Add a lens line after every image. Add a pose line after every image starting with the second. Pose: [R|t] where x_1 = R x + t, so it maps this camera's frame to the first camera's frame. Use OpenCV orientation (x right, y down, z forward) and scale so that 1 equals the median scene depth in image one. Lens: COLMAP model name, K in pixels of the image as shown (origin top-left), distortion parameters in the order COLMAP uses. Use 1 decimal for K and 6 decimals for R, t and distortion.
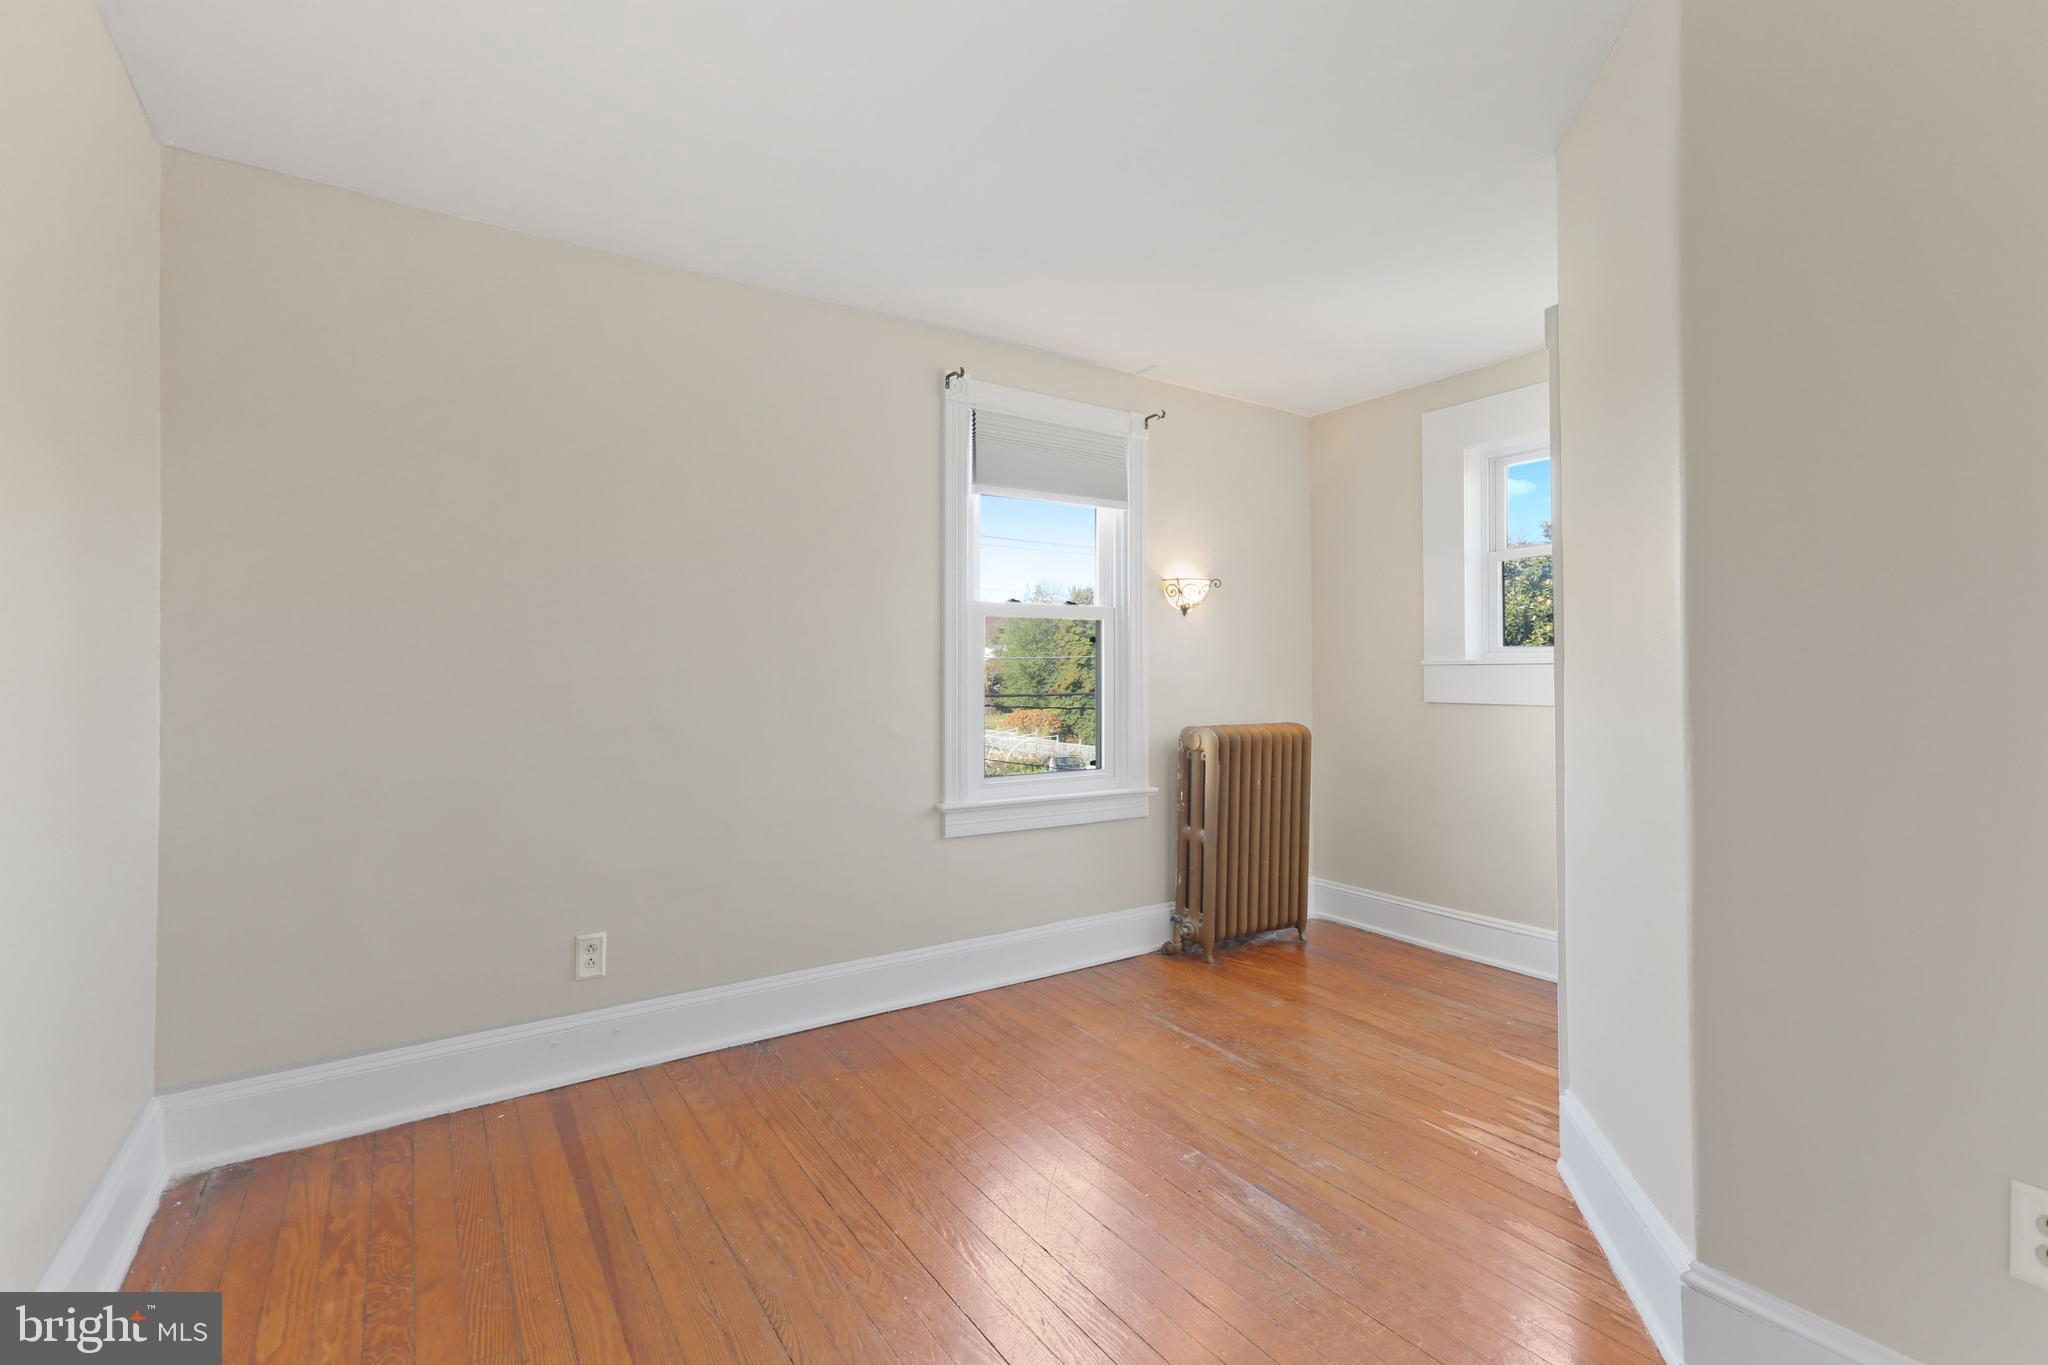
lens RADIAL K [[928.7, 0, 1010.9], [0, 928.7, 668.8], [0, 0, 1]] dist [0.008082, 0.000241]
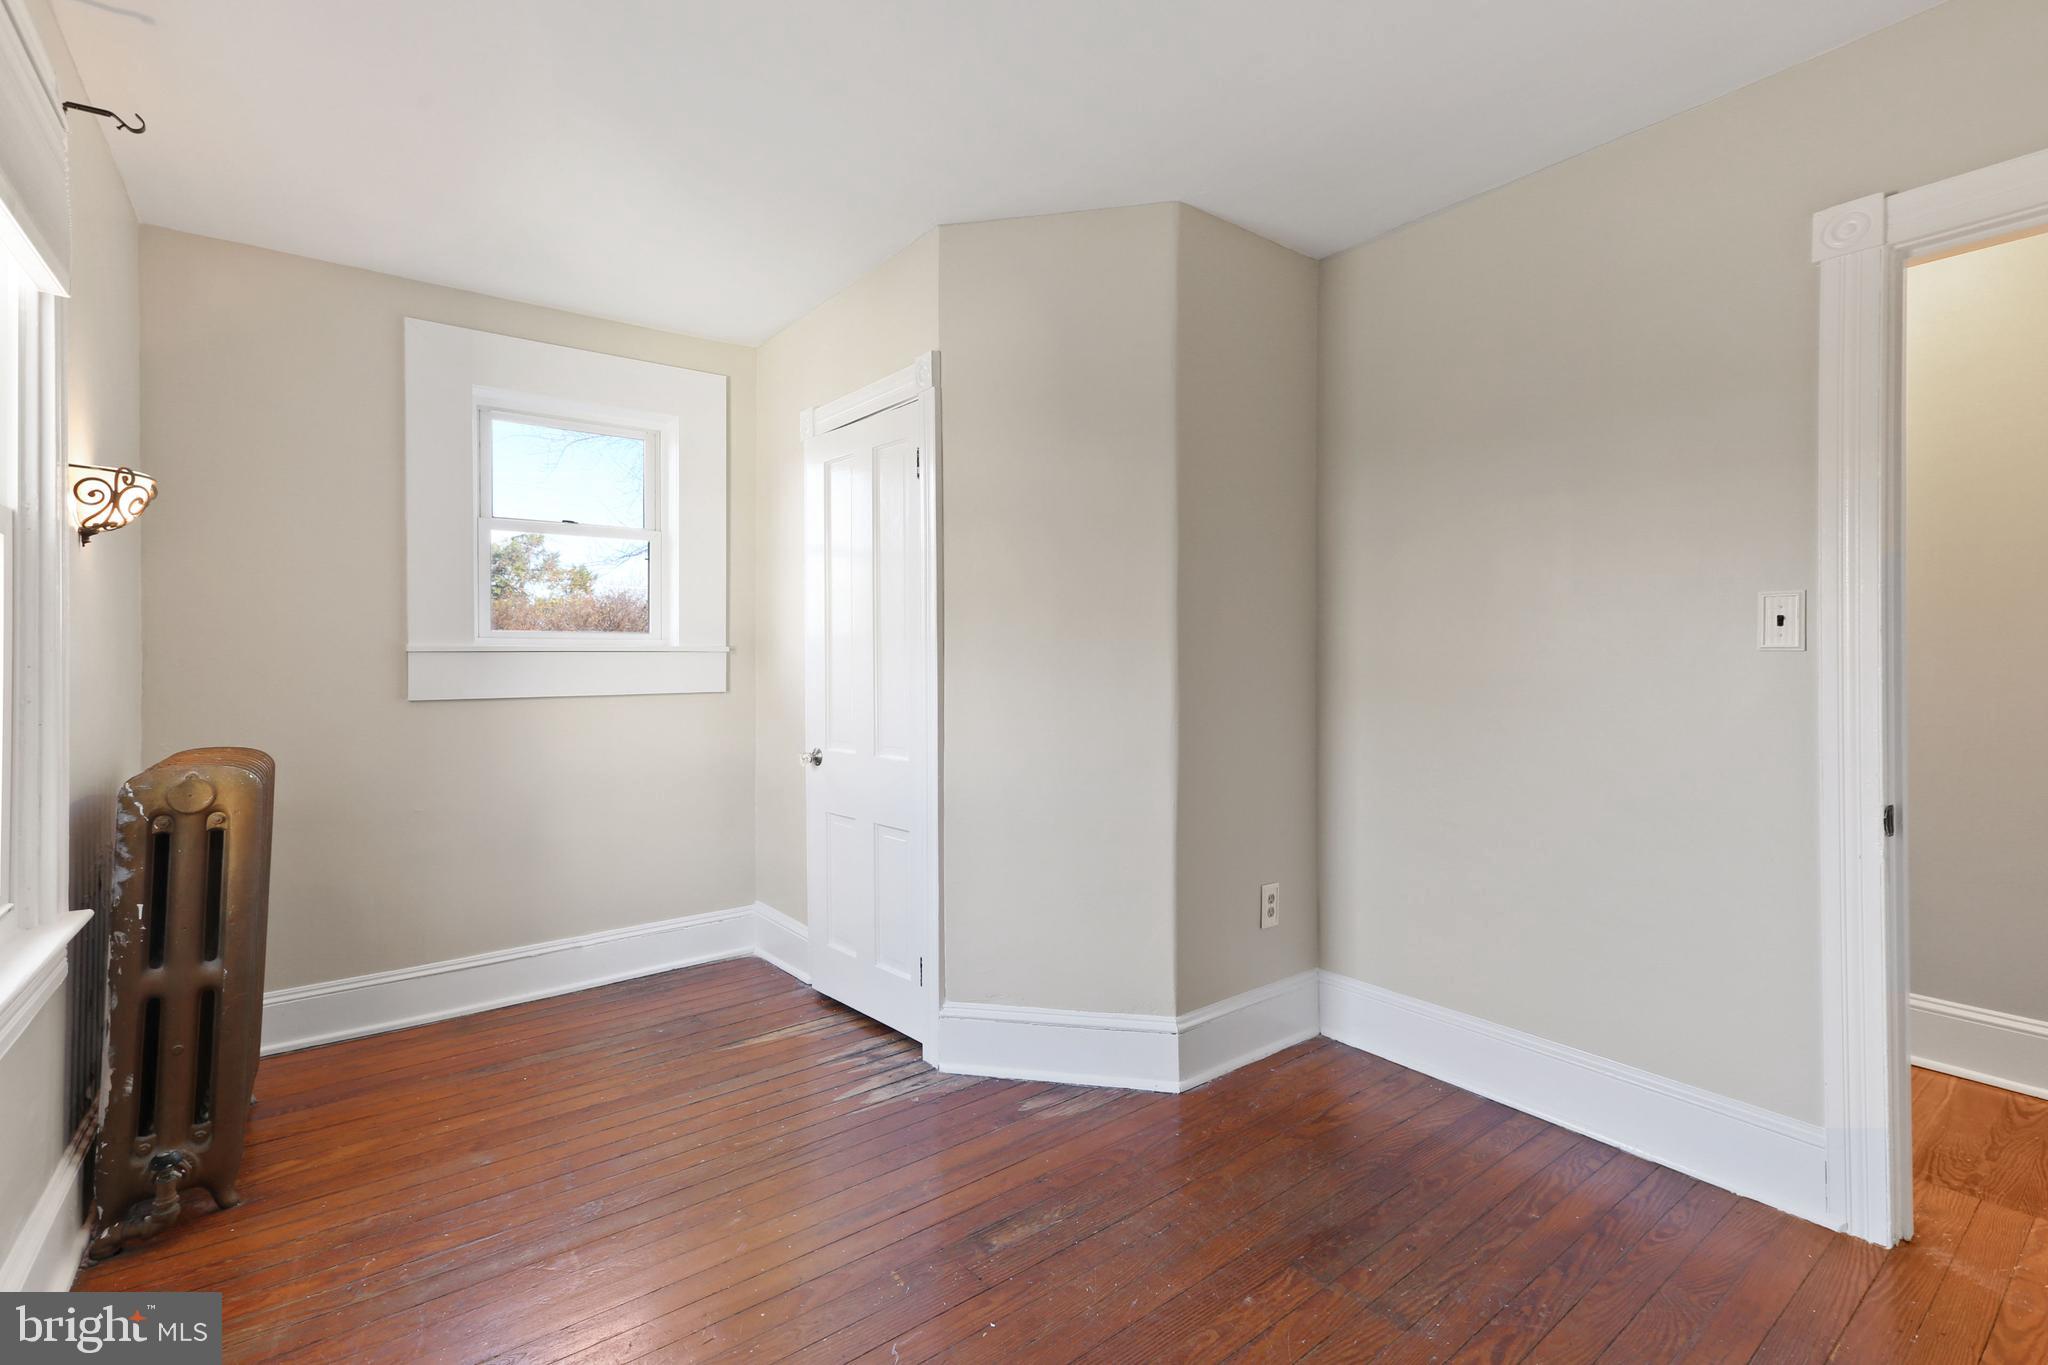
lens RADIAL K [[928.7, 0, 1010.9], [0, 928.7, 668.8], [0, 0, 1]] dist [0.008082, 0.000241]
pose [[-0.090492, -0.005914, 0.995880, -0.408427], [0.000030, 0.999982, 0.005941, 0.006343], [-0.995897, 0.000568, -0.090490, 0.682912]]
